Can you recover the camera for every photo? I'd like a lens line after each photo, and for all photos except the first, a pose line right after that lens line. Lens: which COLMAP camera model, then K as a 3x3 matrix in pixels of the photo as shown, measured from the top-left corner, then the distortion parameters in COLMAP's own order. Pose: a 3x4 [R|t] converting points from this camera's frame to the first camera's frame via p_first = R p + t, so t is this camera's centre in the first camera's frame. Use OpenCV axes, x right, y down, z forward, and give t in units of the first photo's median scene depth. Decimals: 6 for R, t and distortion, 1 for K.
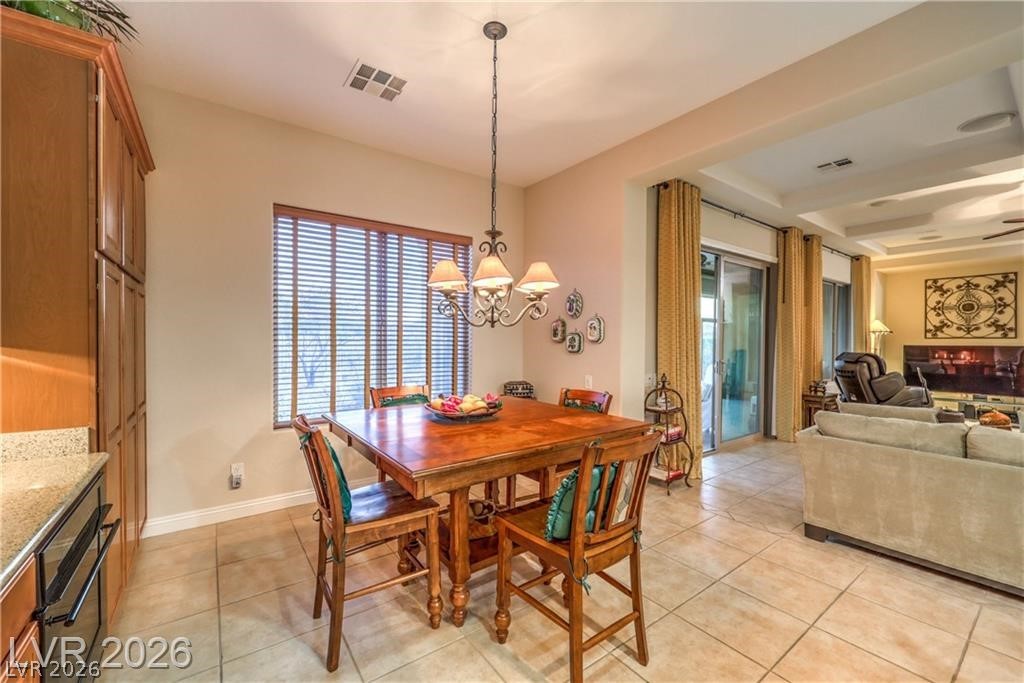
lens RADIAL K [[416.5, 0, 523.7], [0, 416.5, 344.6], [0, 0, 1]] dist [0.003053, 0.000405]
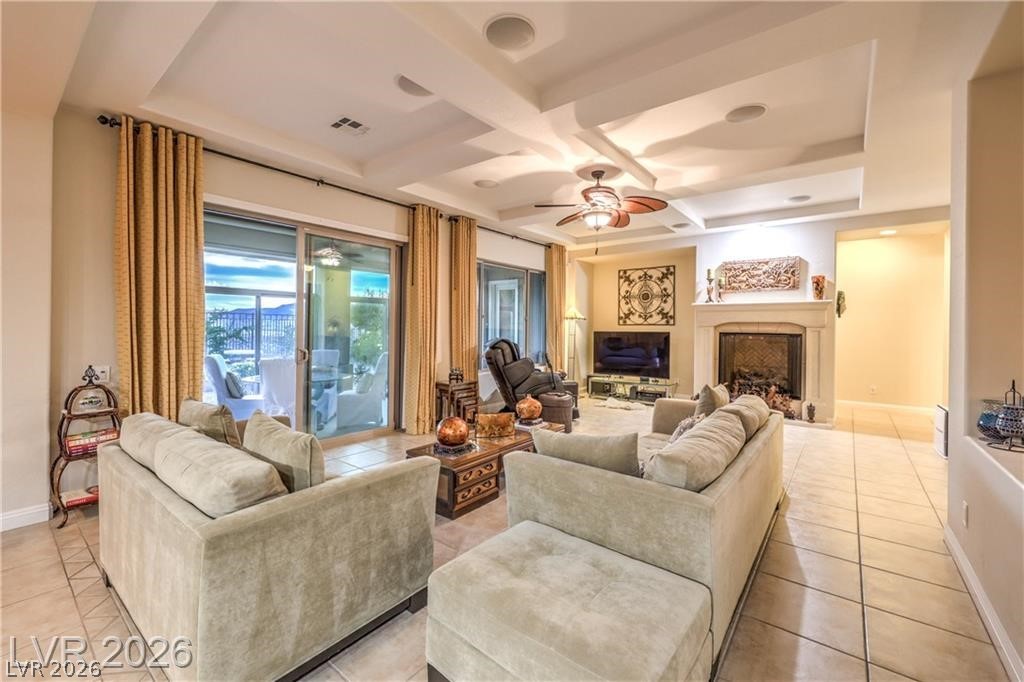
lens RADIAL K [[421.8, 0, 514.5], [0, 421.8, 327.5], [0, 0, 1]] dist [-0.001219, -0.000044]
pose [[0.967985, 0.004070, 0.250977, 0.478167], [-0.001479, 0.999944, -0.010511, 0.003333], [-0.251005, 0.009803, 0.967936, 0.025768]]
